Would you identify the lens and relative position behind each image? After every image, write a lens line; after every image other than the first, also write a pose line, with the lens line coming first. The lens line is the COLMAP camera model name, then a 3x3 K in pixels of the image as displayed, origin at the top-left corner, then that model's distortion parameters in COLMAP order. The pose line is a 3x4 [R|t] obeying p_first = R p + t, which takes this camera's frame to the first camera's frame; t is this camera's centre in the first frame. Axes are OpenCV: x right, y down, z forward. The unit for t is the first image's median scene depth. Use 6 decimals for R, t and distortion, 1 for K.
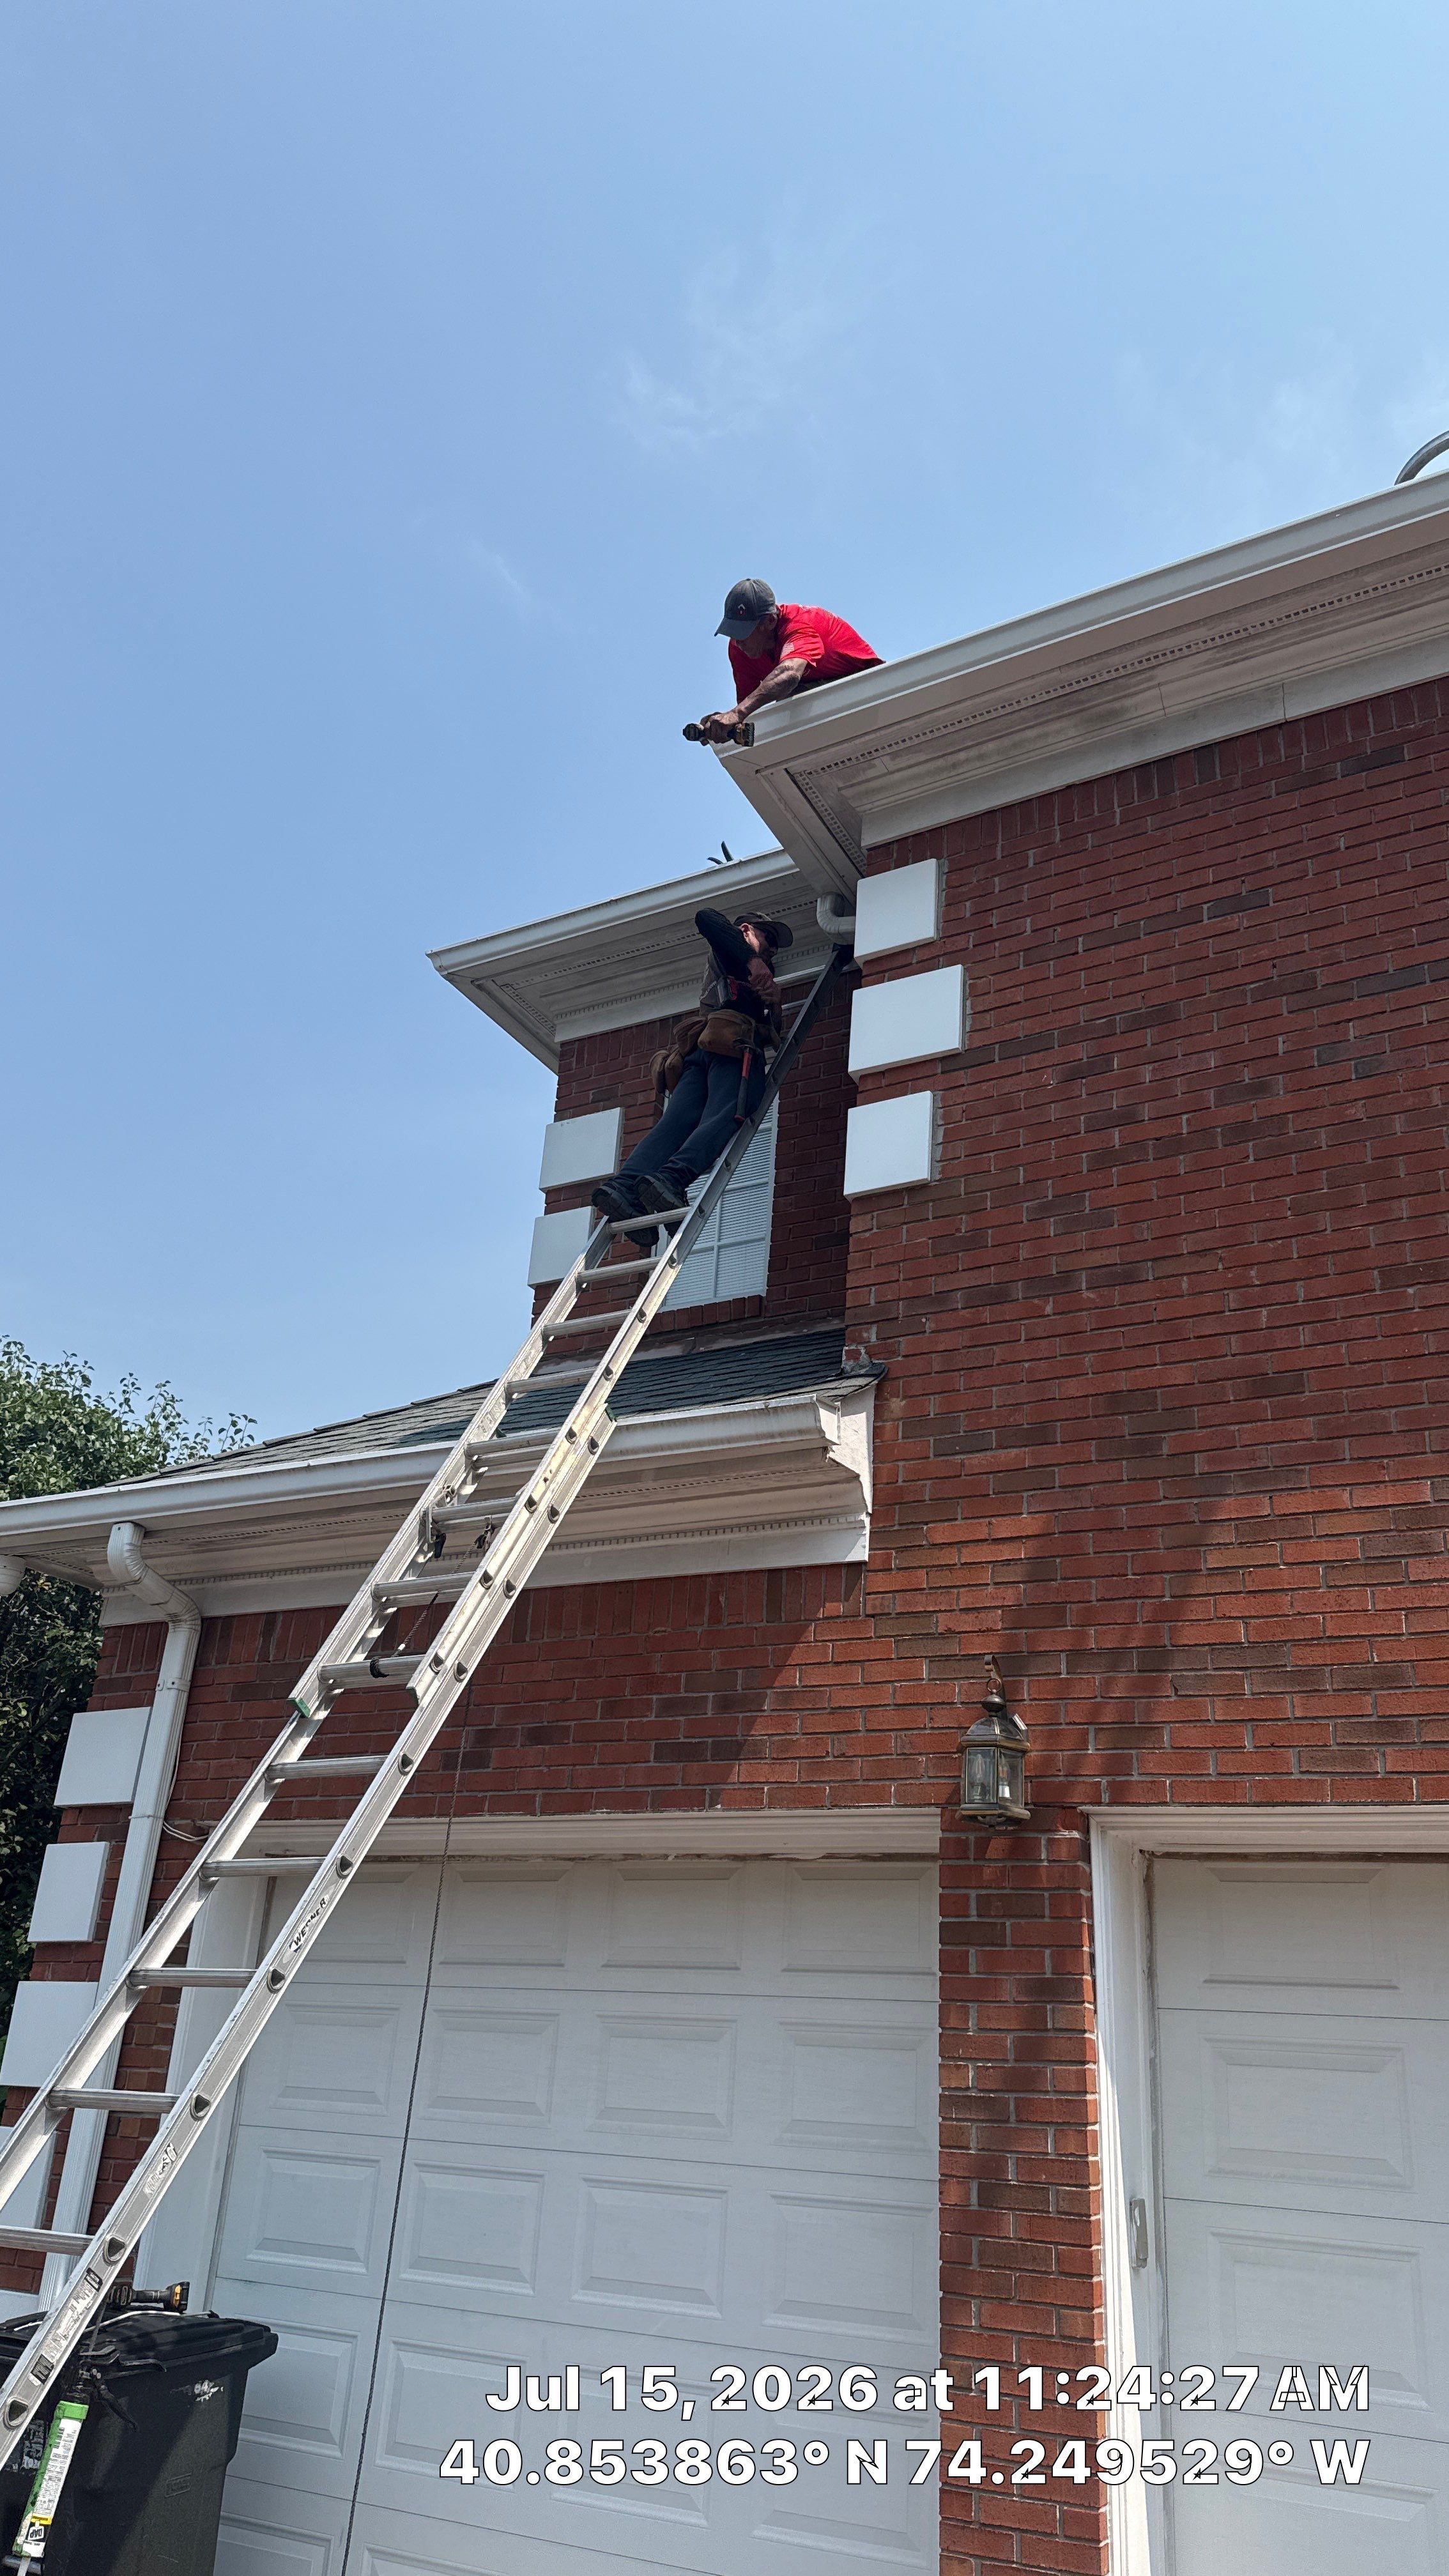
lens RADIAL K [[1805.2, 0, 724.5], [0, 1805.2, 1288.0], [0, 0, 1]] dist [0.204090, -0.436425]
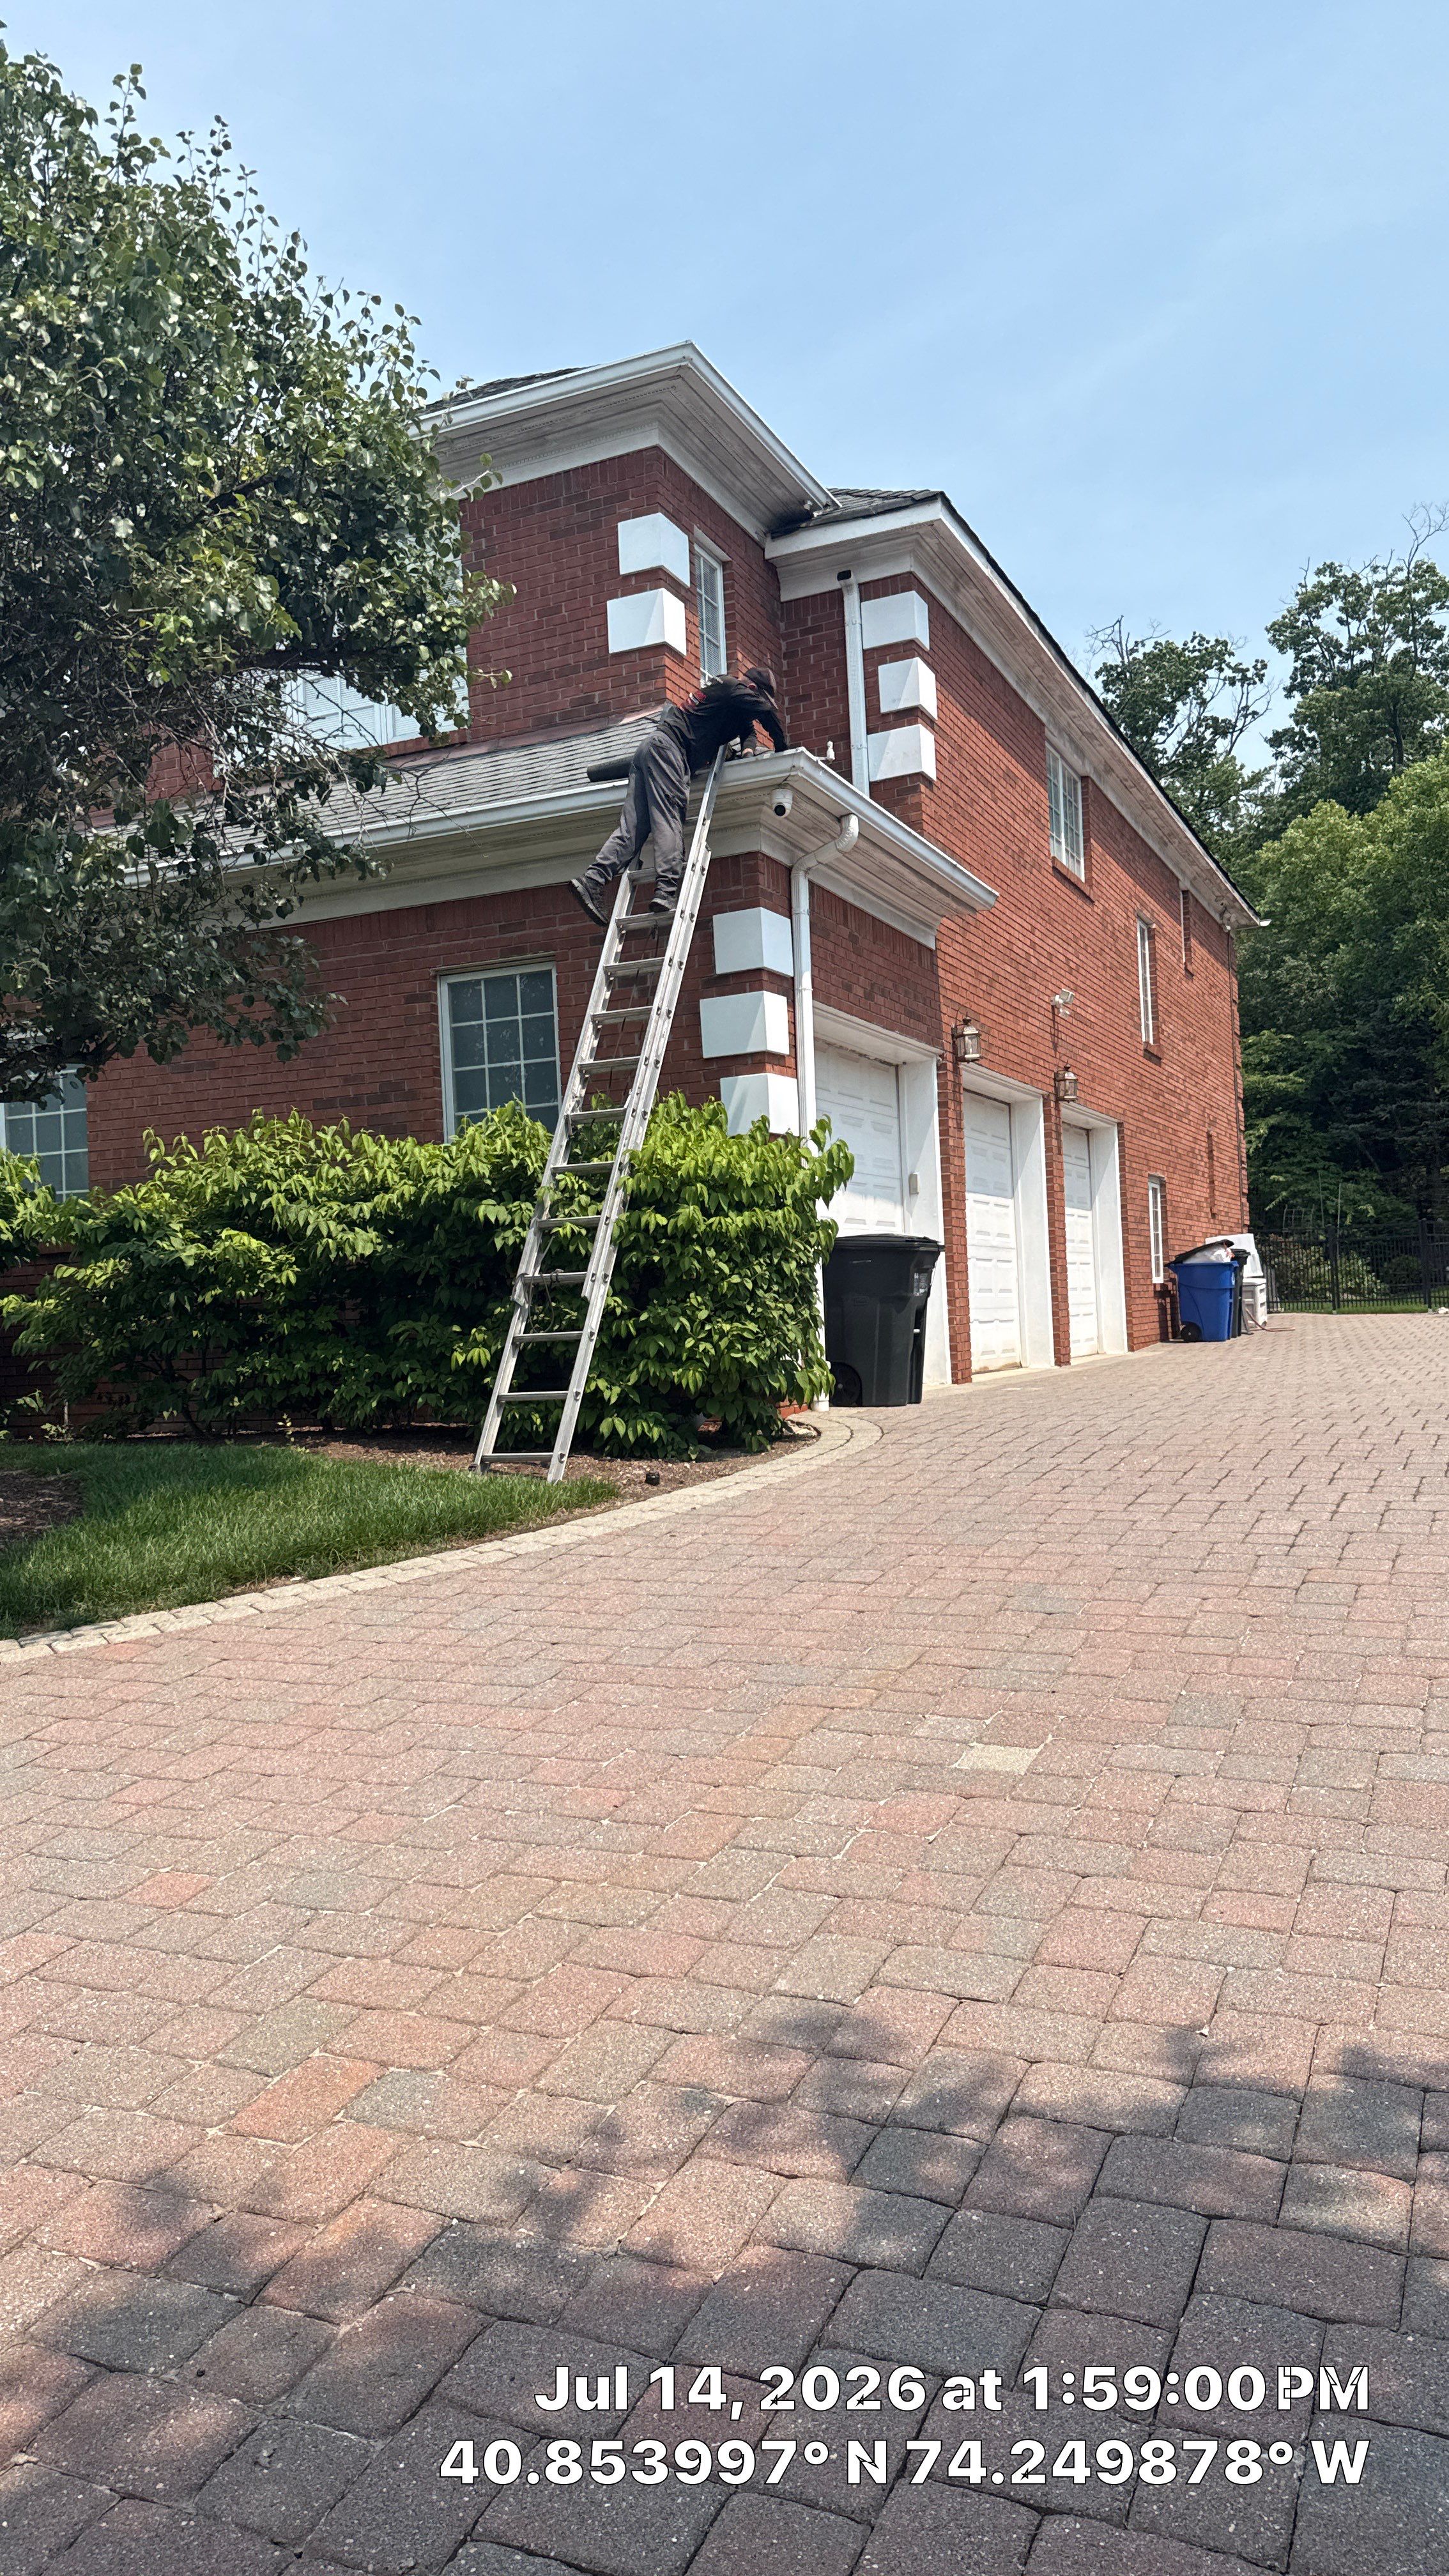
lens RADIAL K [[1791.1, 0, 717.2], [0, 1791.1, 1272.6], [0, 0, 1]] dist [0.207994, -0.460332]
pose [[-0.090939, -0.037372, 0.995155, -2.179313], [-0.375469, 0.926835, 0.000495, 0.619125], [-0.922363, -0.373605, -0.098317, 1.265940]]
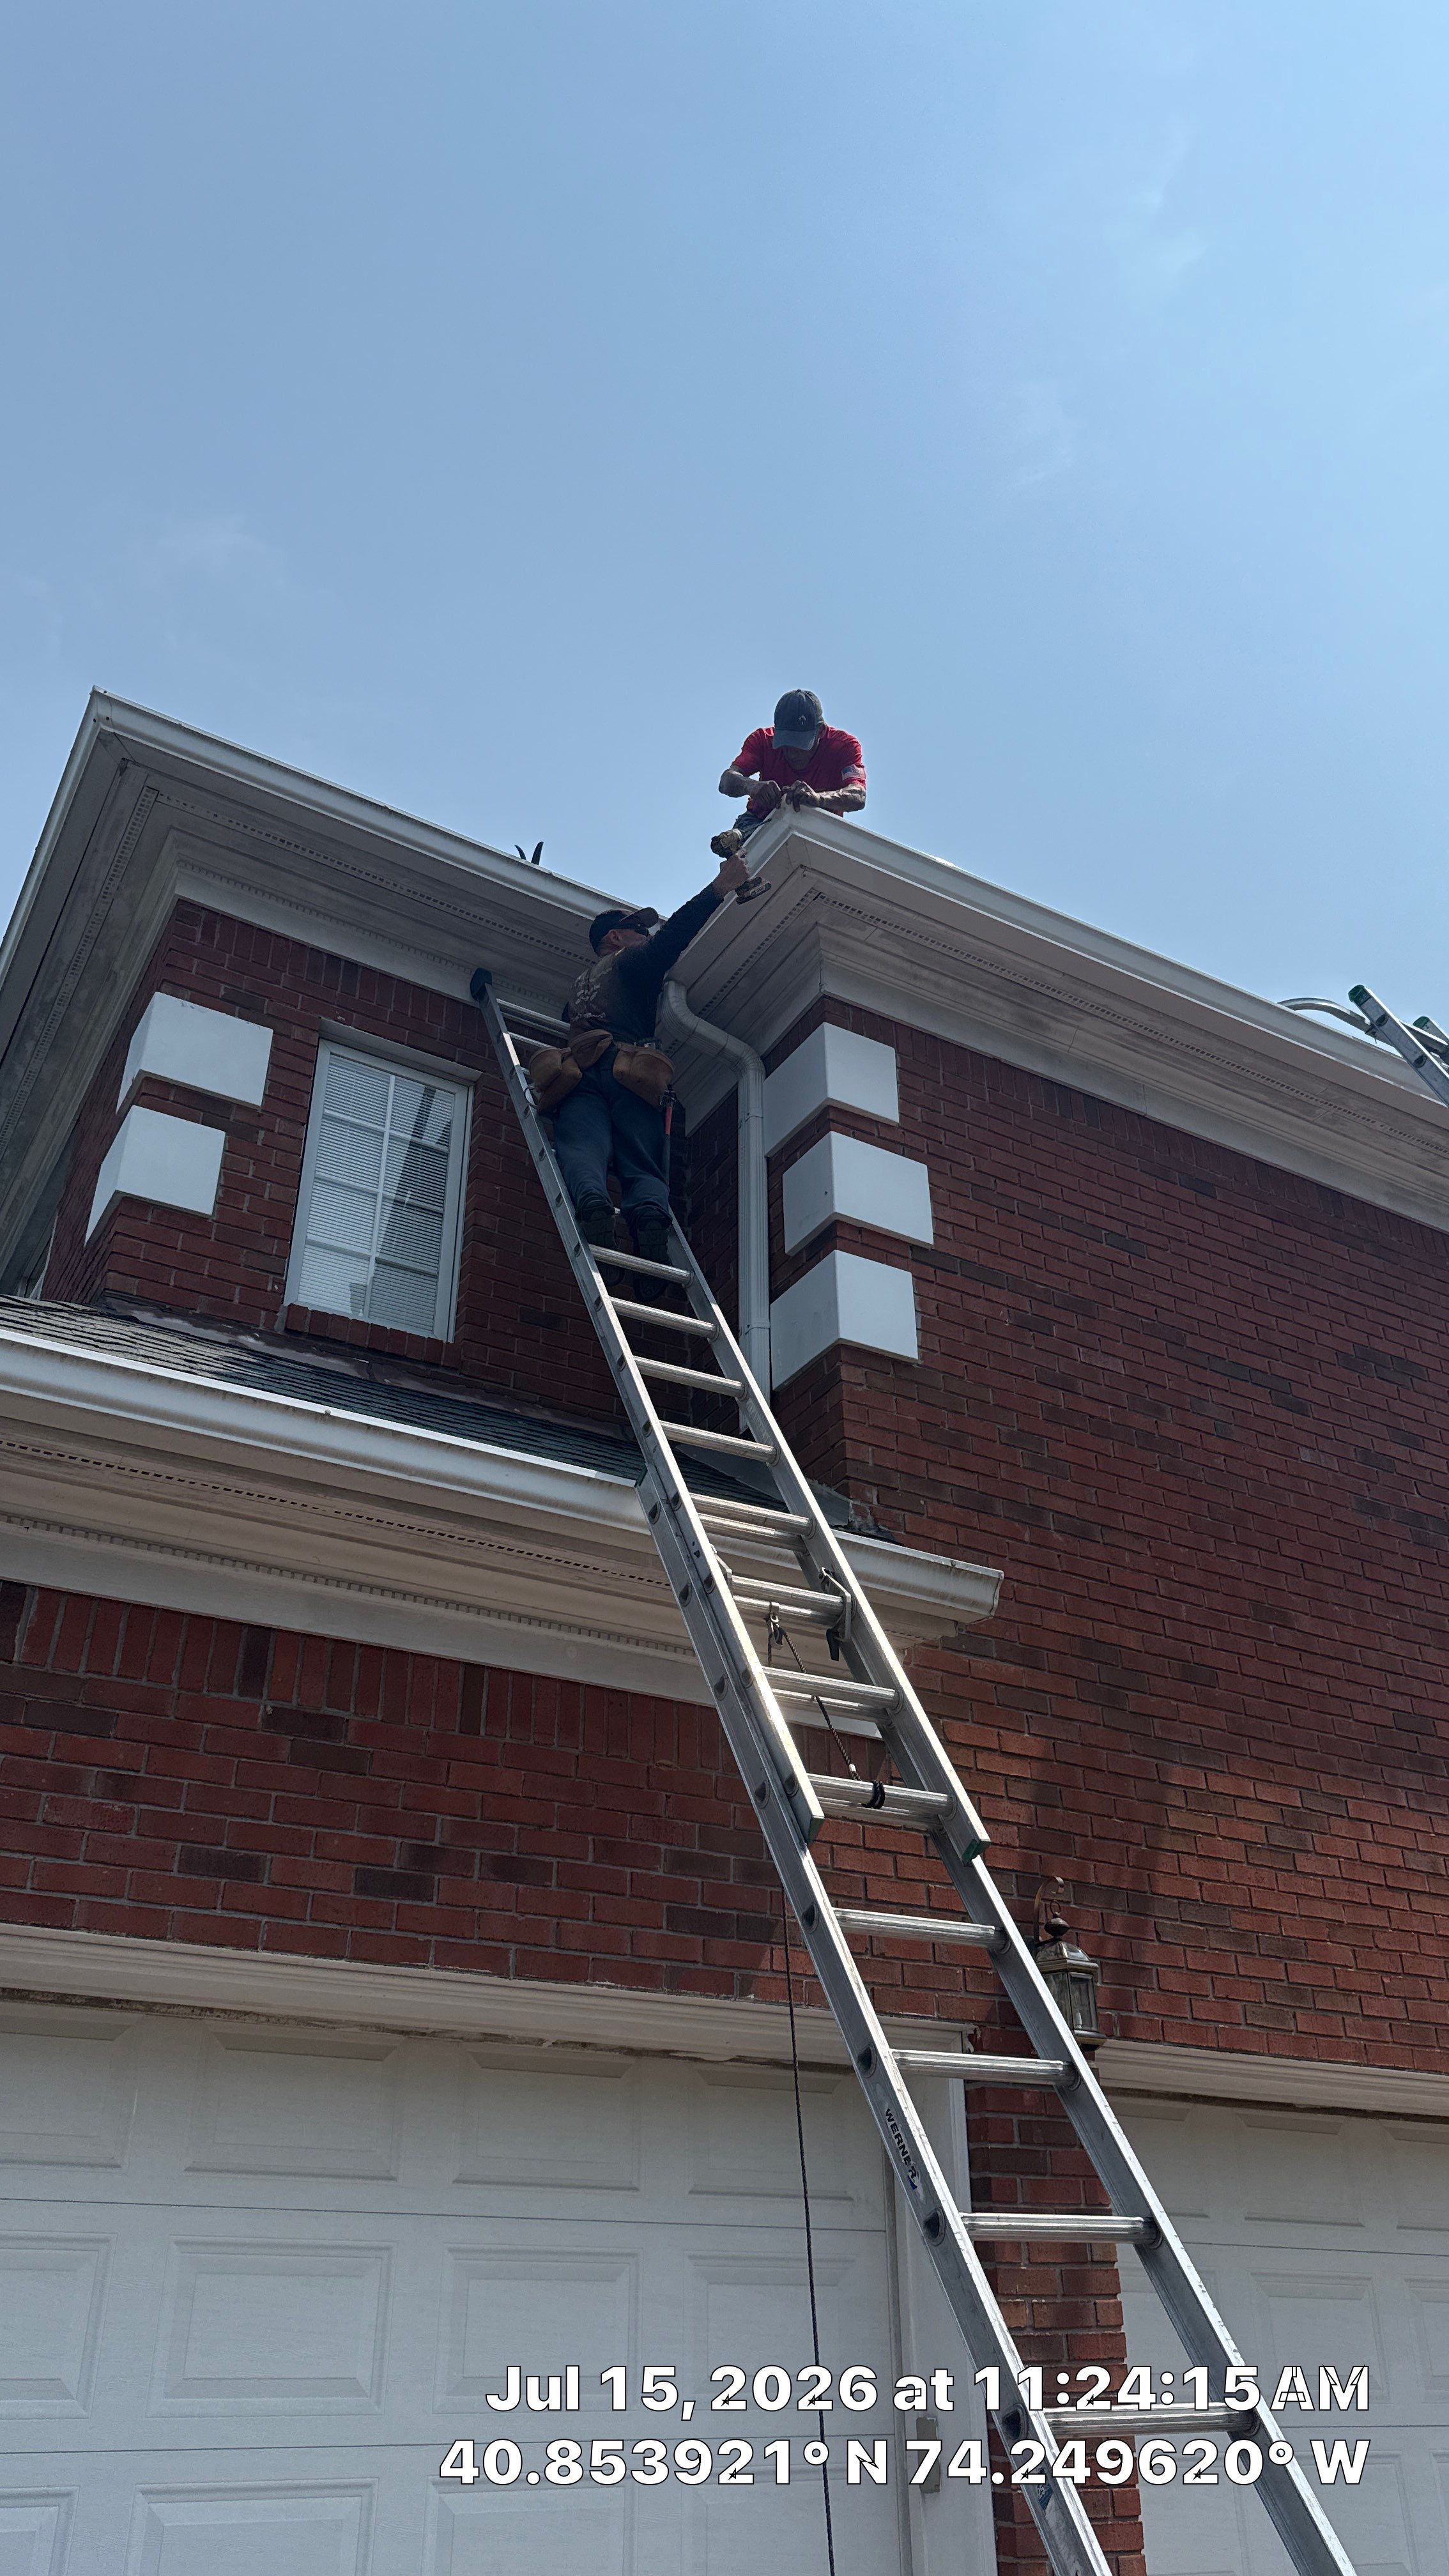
lens RADIAL K [[1791.1, 0, 717.2], [0, 1791.1, 1272.6], [0, 0, 1]] dist [0.207994, -0.460332]
pose [[0.503286, 0.387514, 0.772357, -0.739705], [-0.325084, 0.913055, -0.246274, 0.178468], [-0.800639, -0.127134, 0.585503, 0.522761]]
